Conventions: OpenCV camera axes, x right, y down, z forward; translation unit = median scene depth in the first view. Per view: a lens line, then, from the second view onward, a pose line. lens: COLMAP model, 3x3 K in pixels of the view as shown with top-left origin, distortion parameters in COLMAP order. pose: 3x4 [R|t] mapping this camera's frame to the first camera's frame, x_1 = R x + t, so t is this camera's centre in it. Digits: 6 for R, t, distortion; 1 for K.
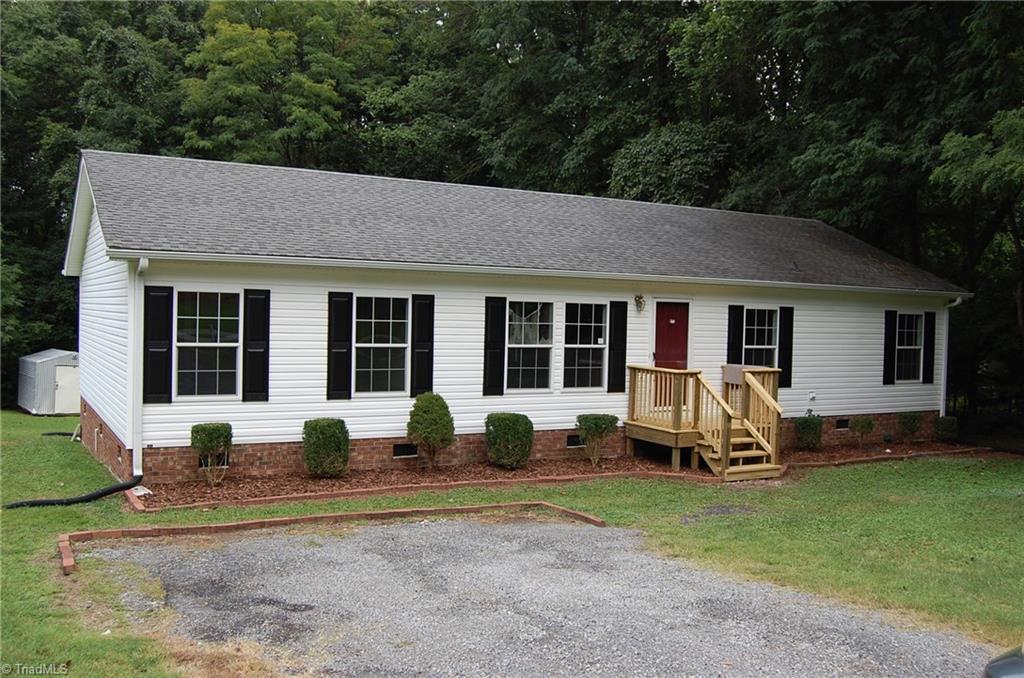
lens RADIAL K [[921.9, 0, 511.7], [0, 921.9, 339.5], [0, 0, 1]] dist [-0.052653, -0.004122]
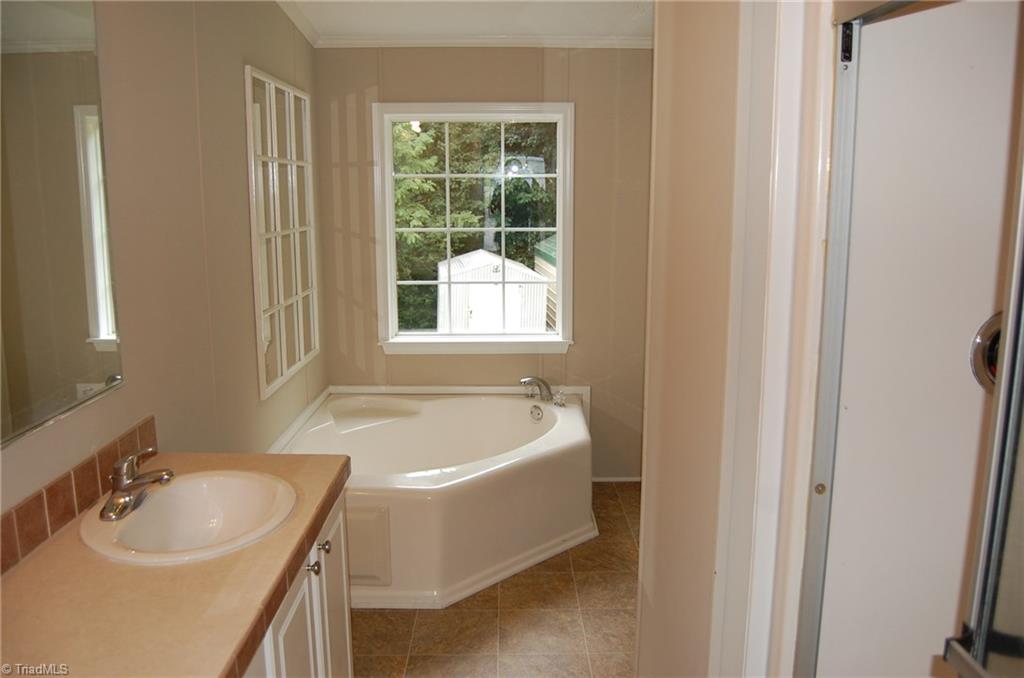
lens RADIAL K [[813.7, 0, 511.6], [0, 813.7, 338.3], [0, 0, 1]] dist [-0.077133, -0.002119]
pose [[0.875107, 0.061500, -0.480007, -0.158970], [0.011499, 0.988969, 0.147673, -0.013877], [0.483794, -0.134749, 0.864746, 0.418075]]
